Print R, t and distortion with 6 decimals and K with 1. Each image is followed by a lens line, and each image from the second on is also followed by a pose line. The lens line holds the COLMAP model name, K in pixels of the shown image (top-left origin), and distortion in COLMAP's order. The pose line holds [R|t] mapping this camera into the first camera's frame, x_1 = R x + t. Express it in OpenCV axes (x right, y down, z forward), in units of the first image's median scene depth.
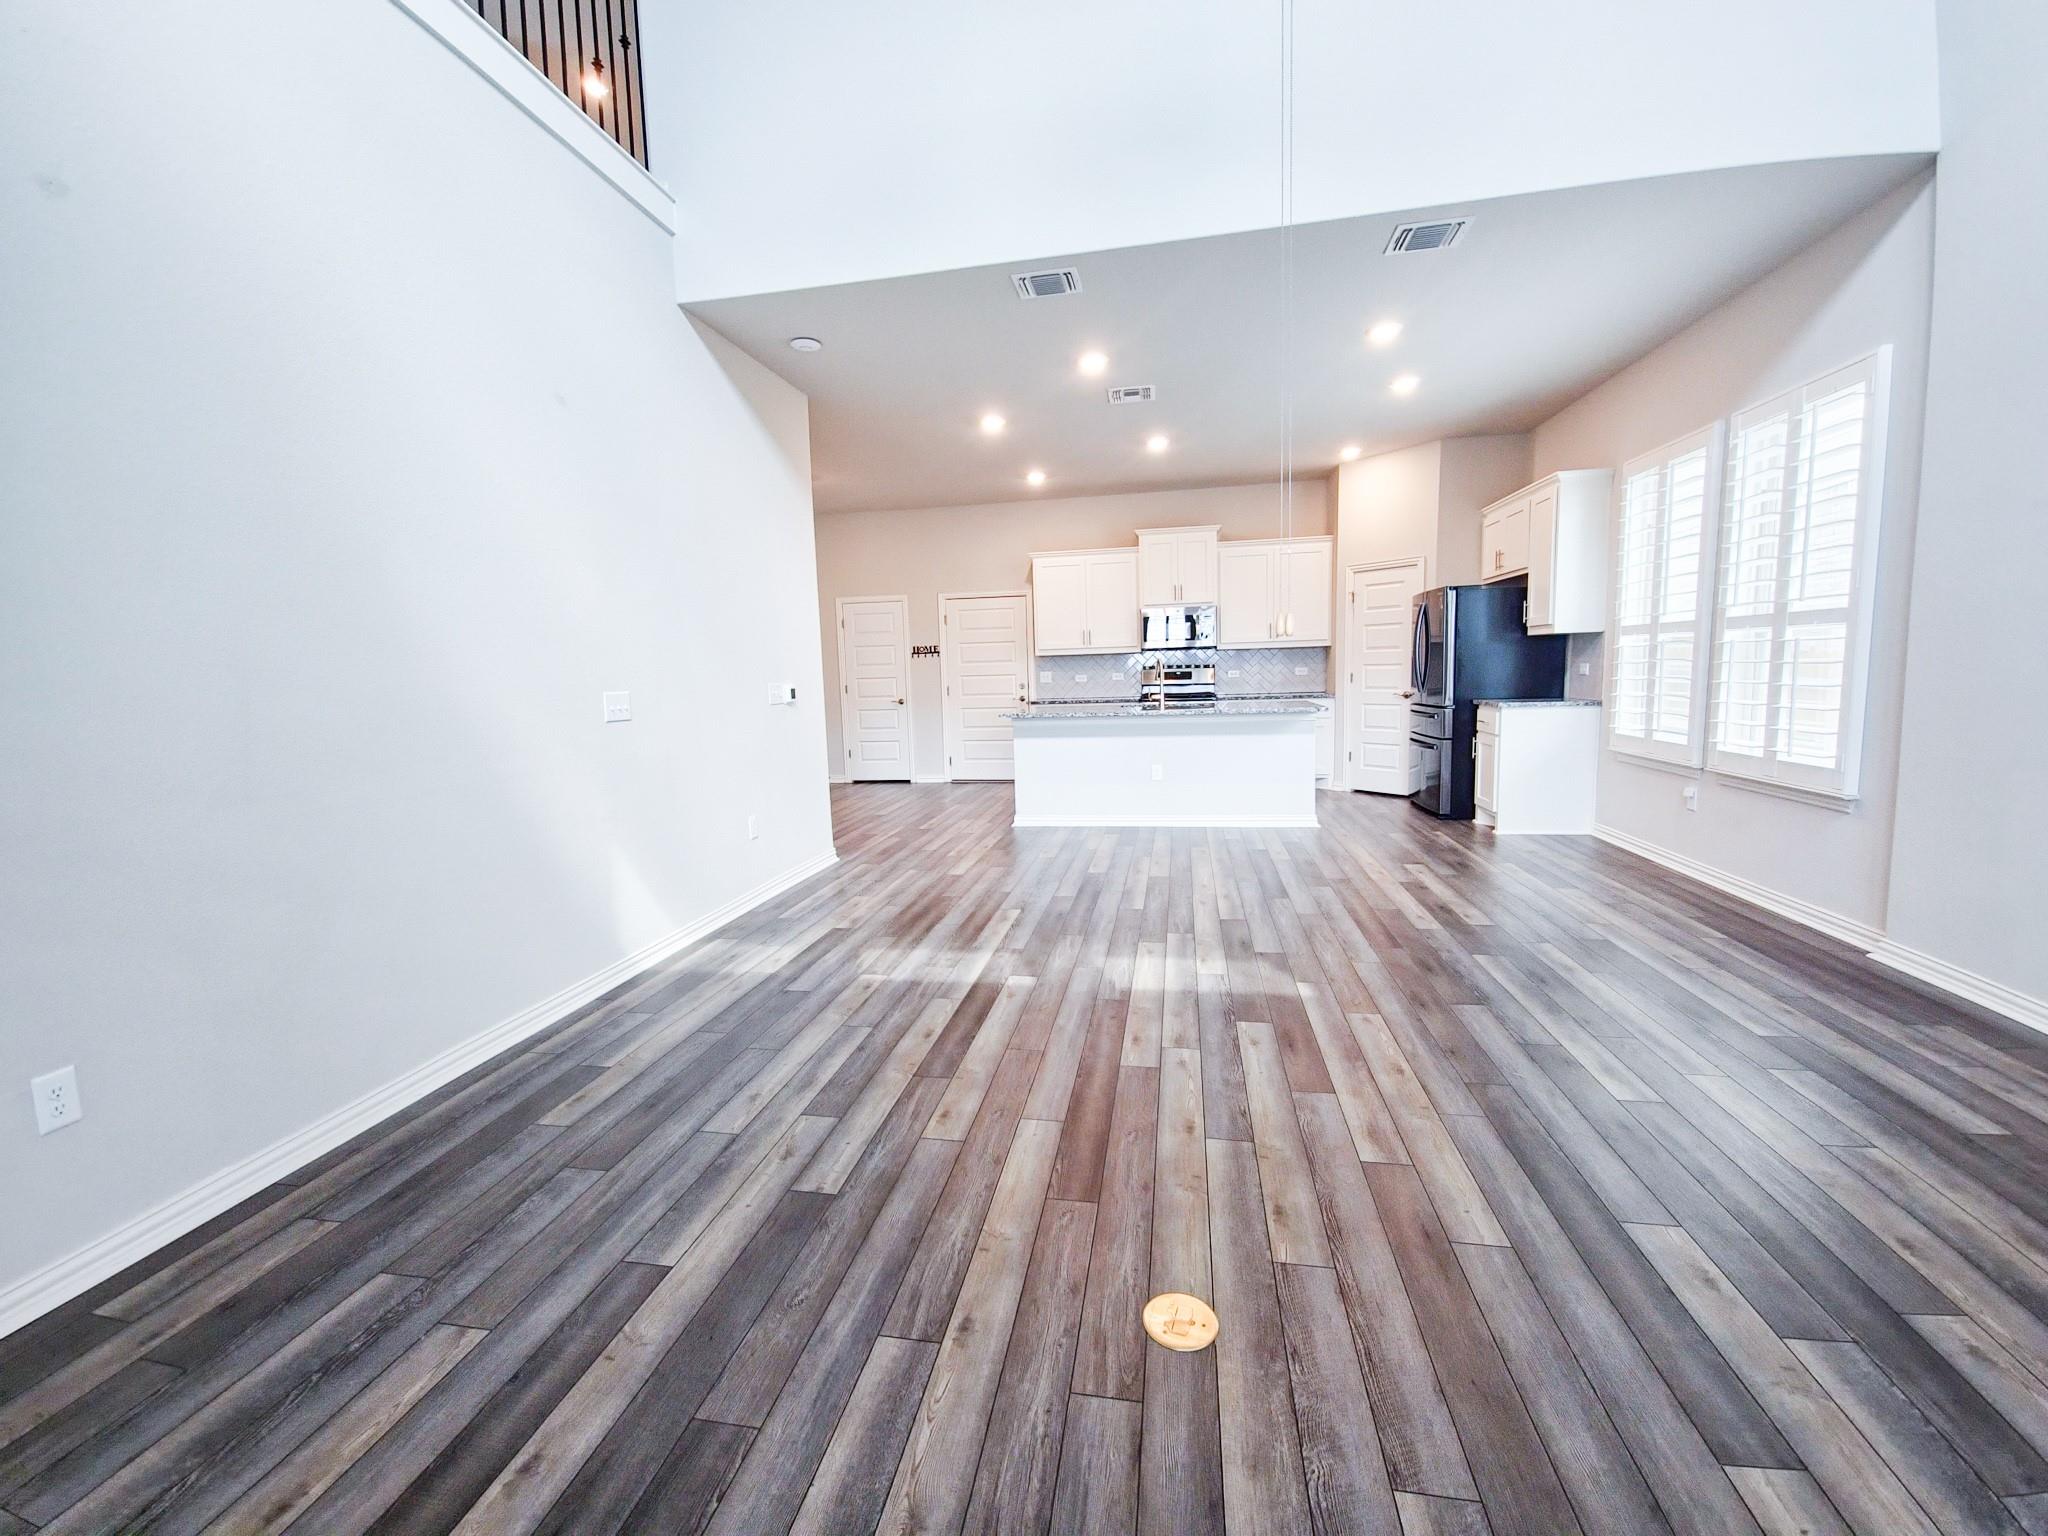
lens RADIAL K [[839.9, 0, 1021.1], [0, 839.9, 761.9], [0, 0, 1]] dist [0.005922, -0.004581]
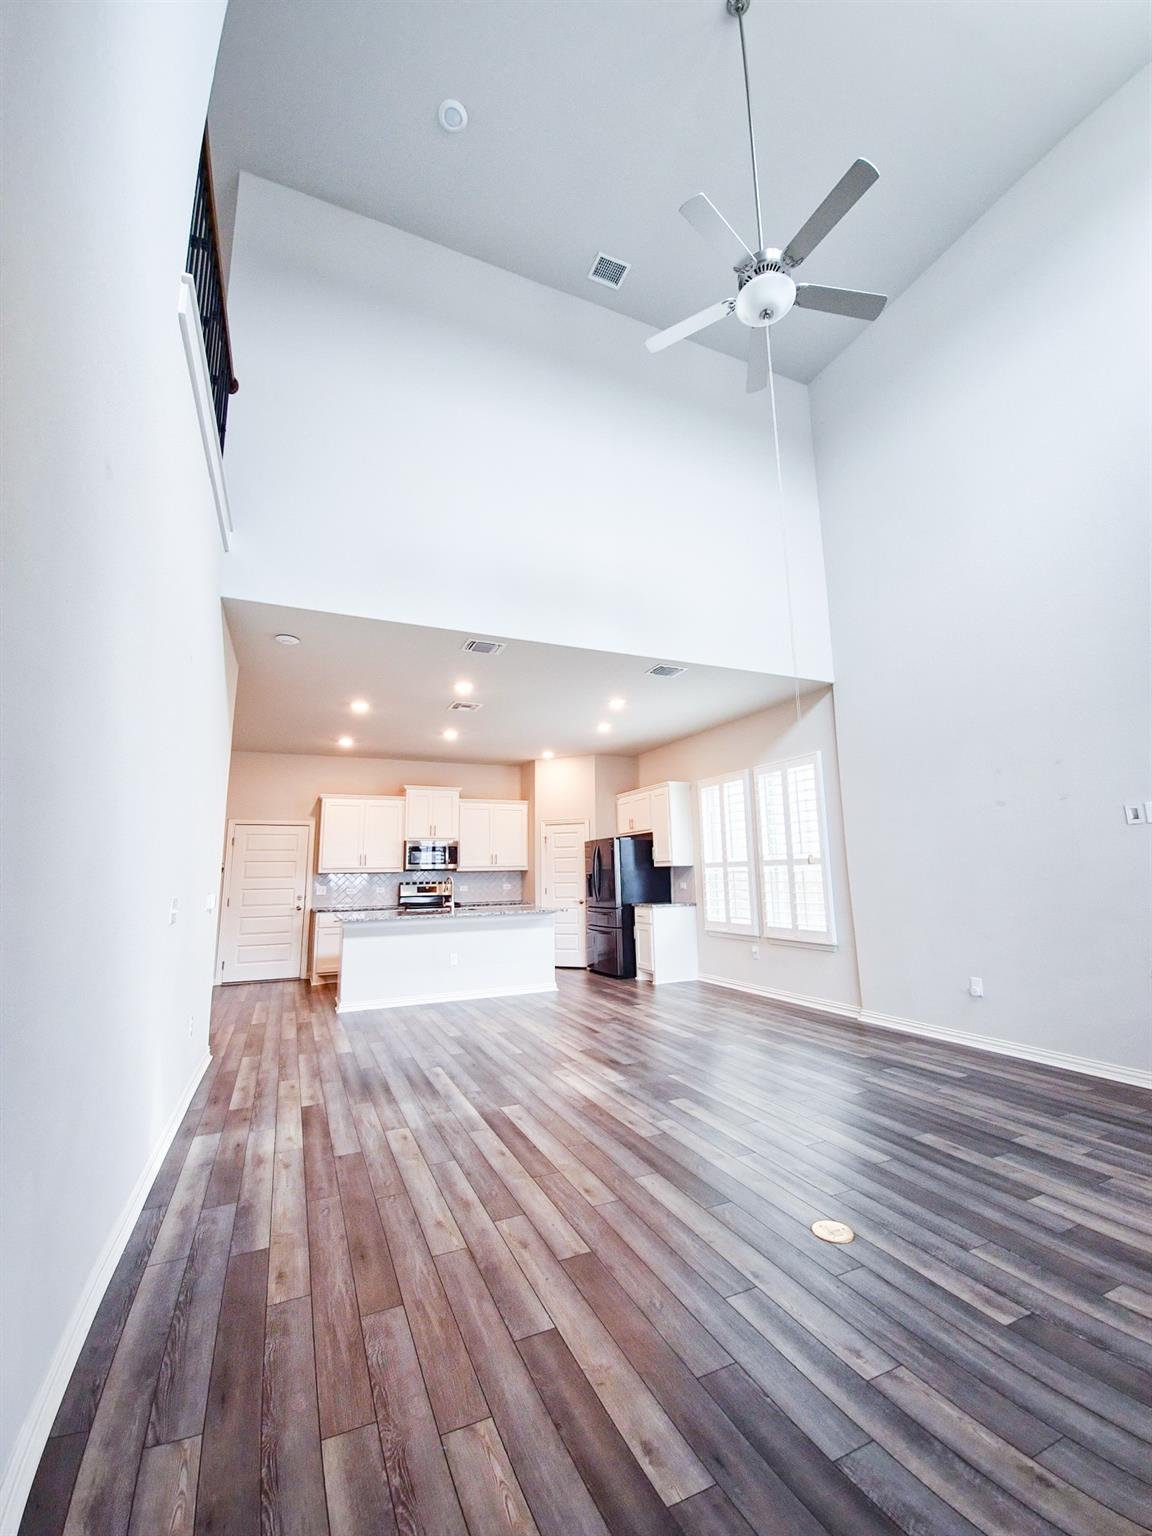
lens RADIAL K [[629.9, 0, 579.0], [0, 629.9, 762.5], [0, 0, 1]] dist [0.005922, -0.004581]
pose [[0.817815, 0.117452, 0.563368, -0.451465], [0.057986, 0.957151, -0.283725, 0.013039], [-0.572552, 0.264703, 0.775962, -0.014166]]
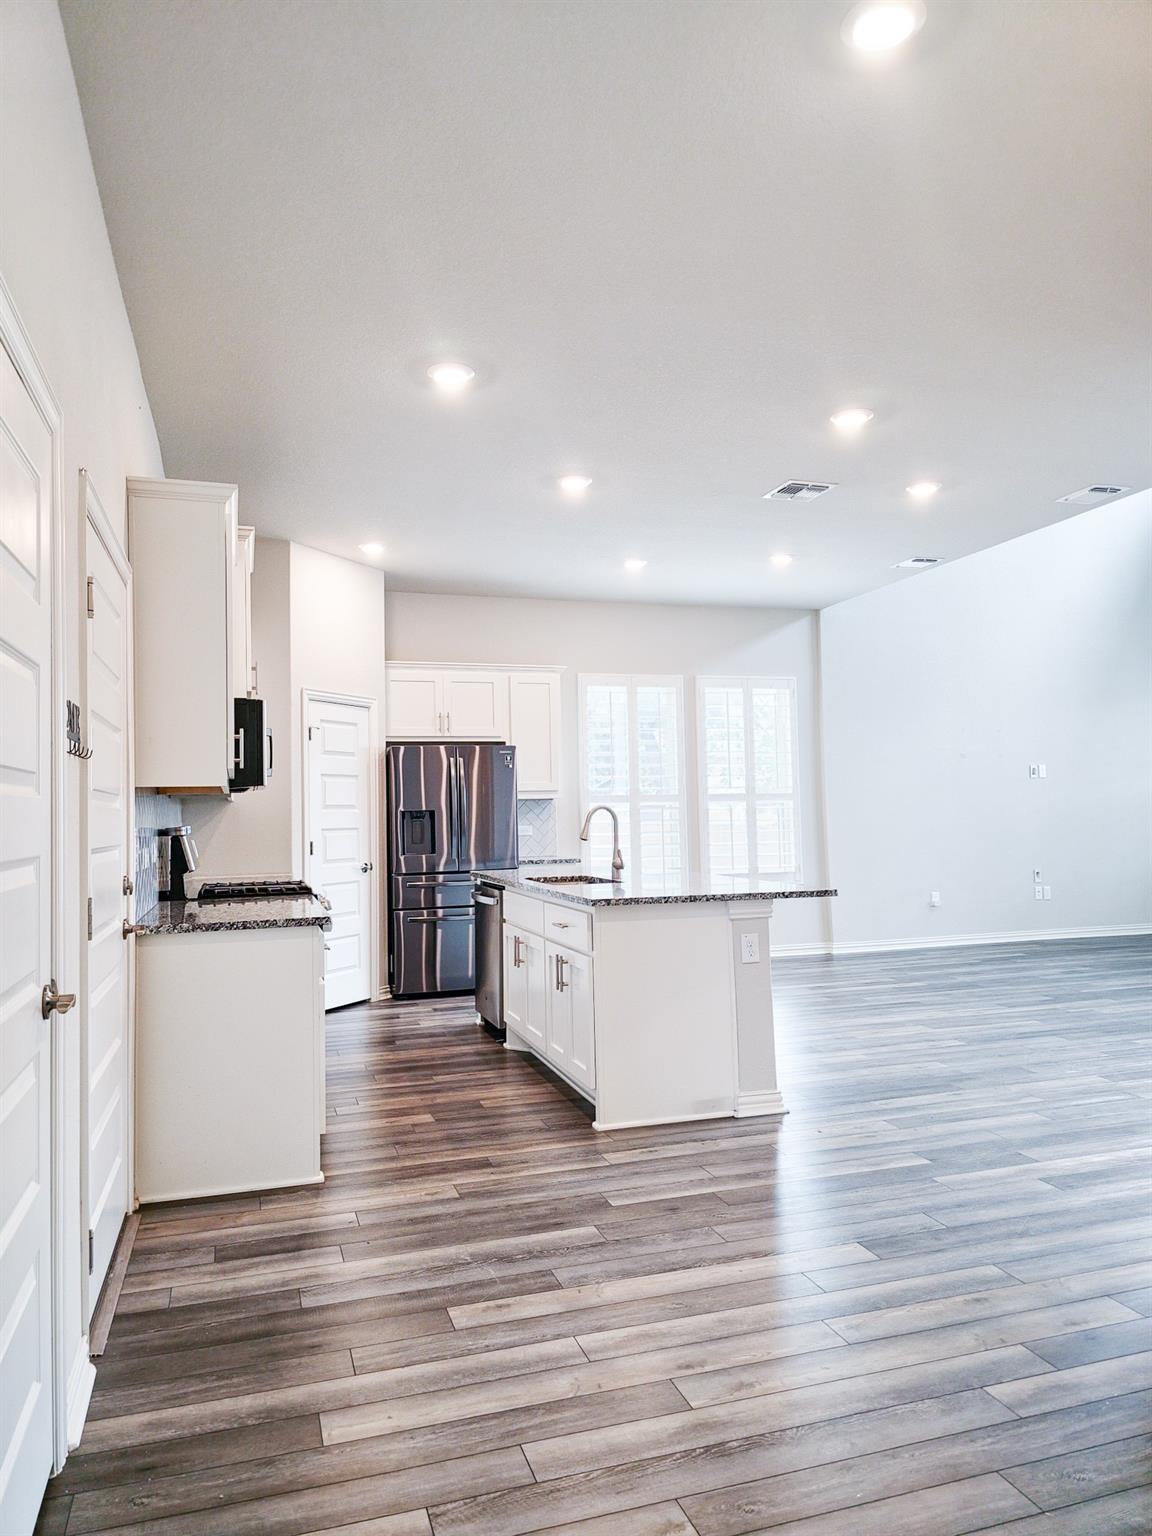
lens RADIAL K [[1045.7, 0, 567.3], [0, 1045.7, 761.2], [0, 0, 1]] dist [0.066767, -0.070869]
pose [[-0.472633, 0.086765, 0.876978, -0.857424], [0.131944, 0.990891, -0.026926, -0.219414], [-0.871326, 0.102986, -0.479776, 2.255983]]
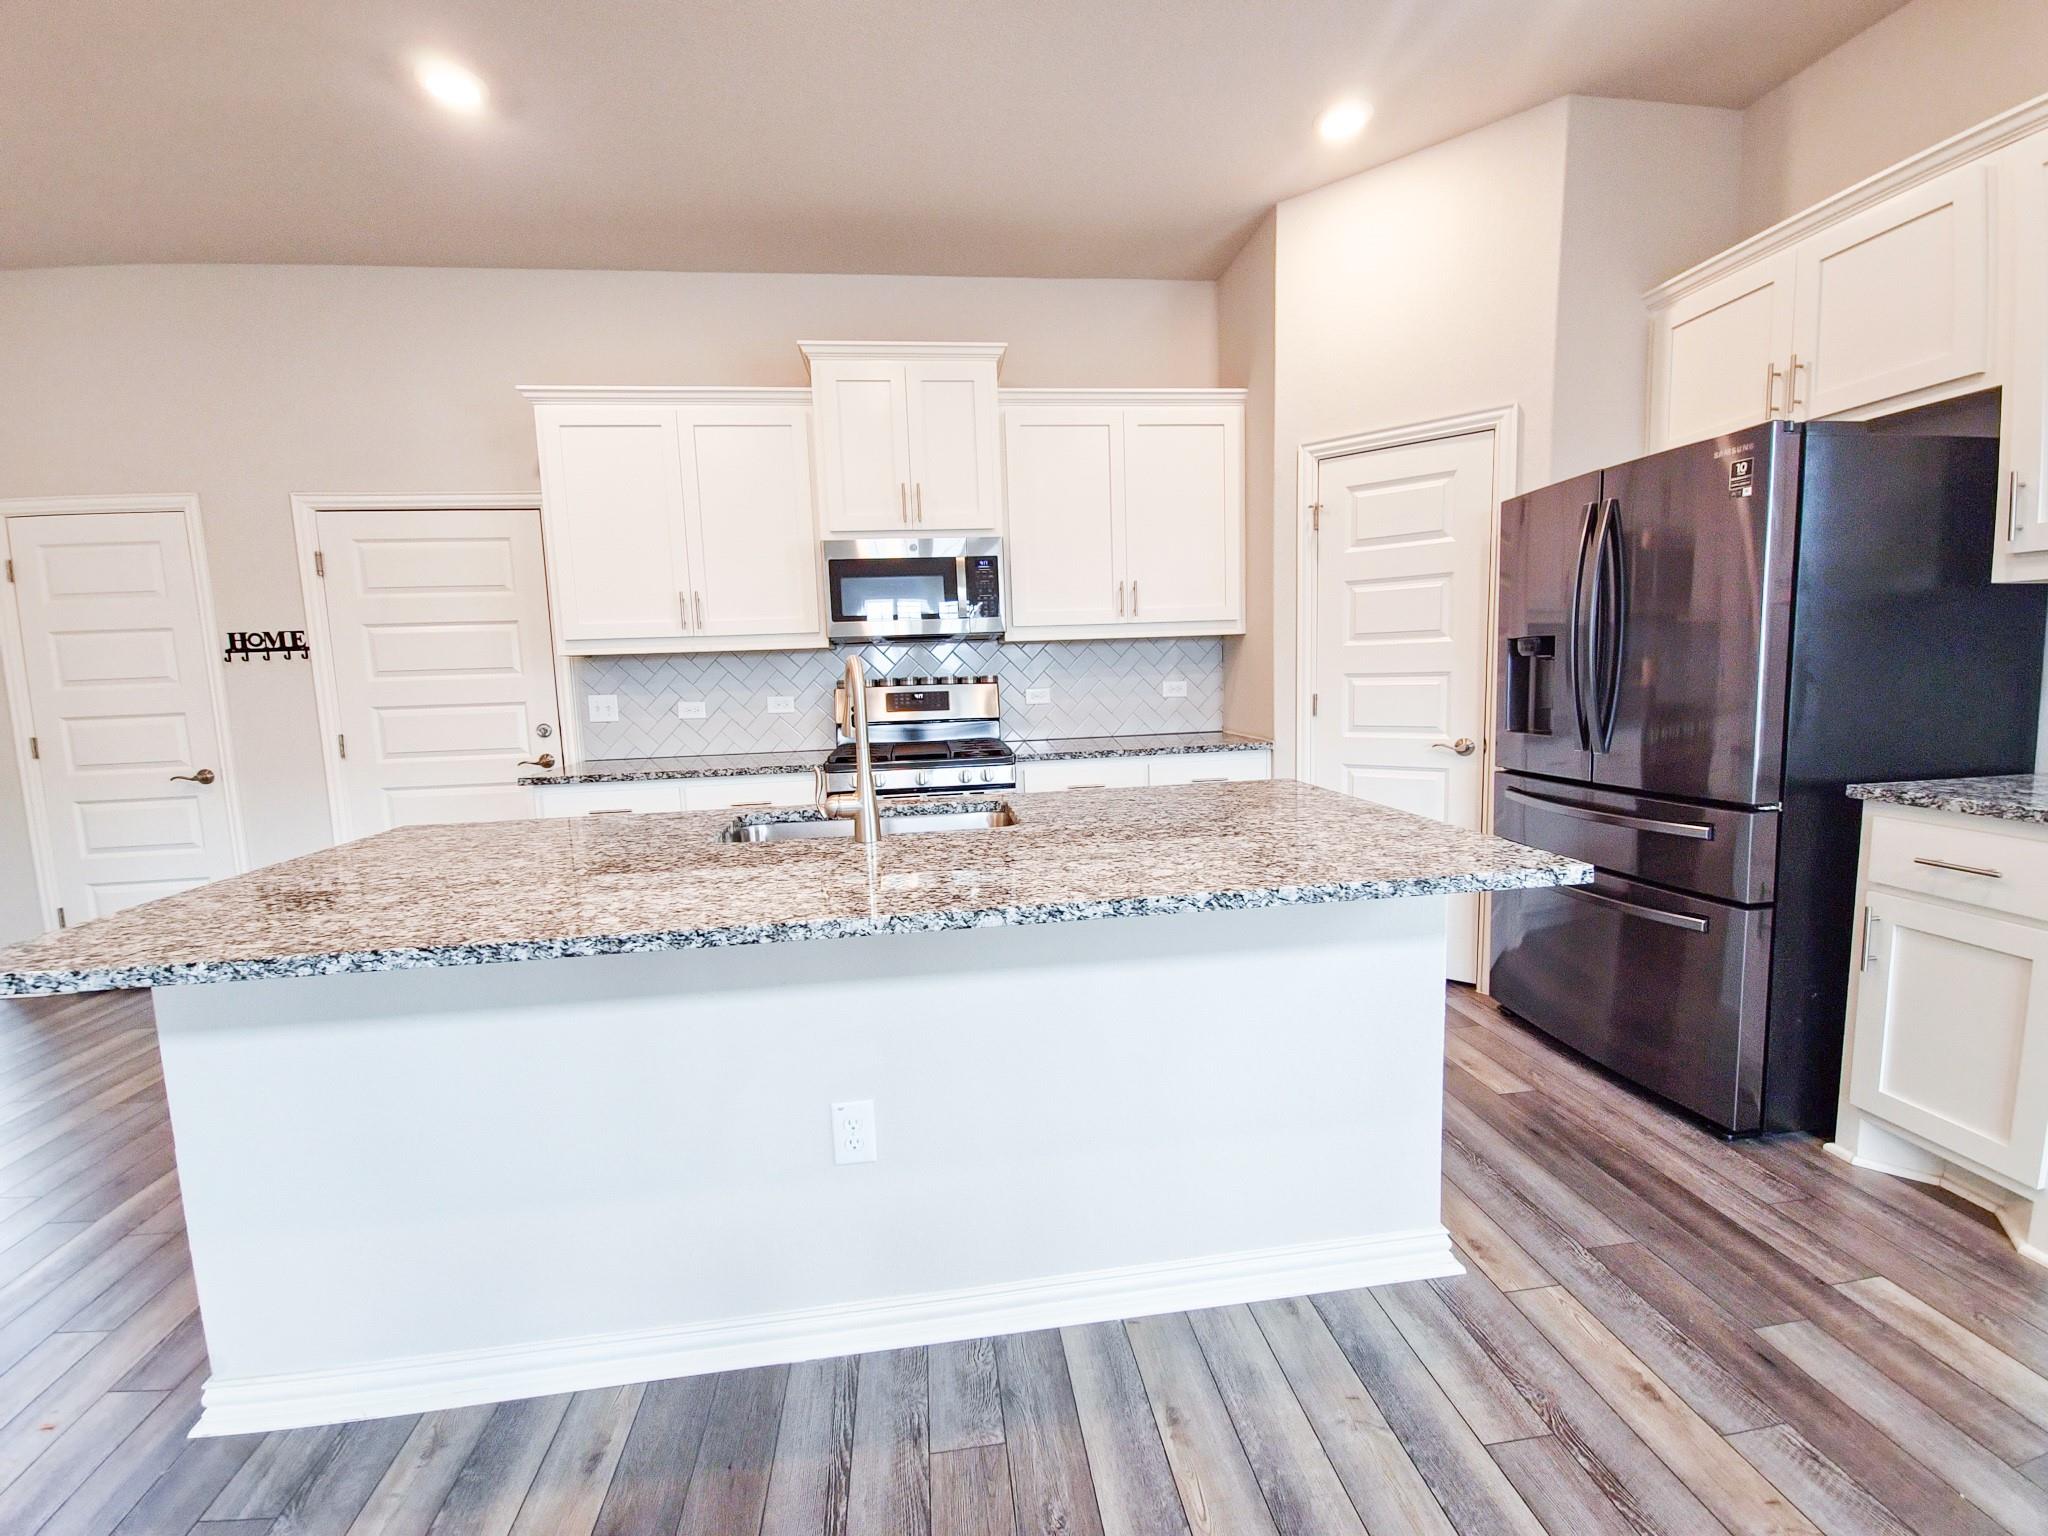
lens RADIAL K [[839.9, 0, 1019.8], [0, 839.9, 764.9], [0, 0, 1]] dist [0.005922, -0.004581]
pose [[0.951975, -0.038514, 0.303745, 0.211357], [0.040347, 0.999186, 0.000241, -0.139484], [-0.303507, 0.012026, 0.952753, 1.166887]]
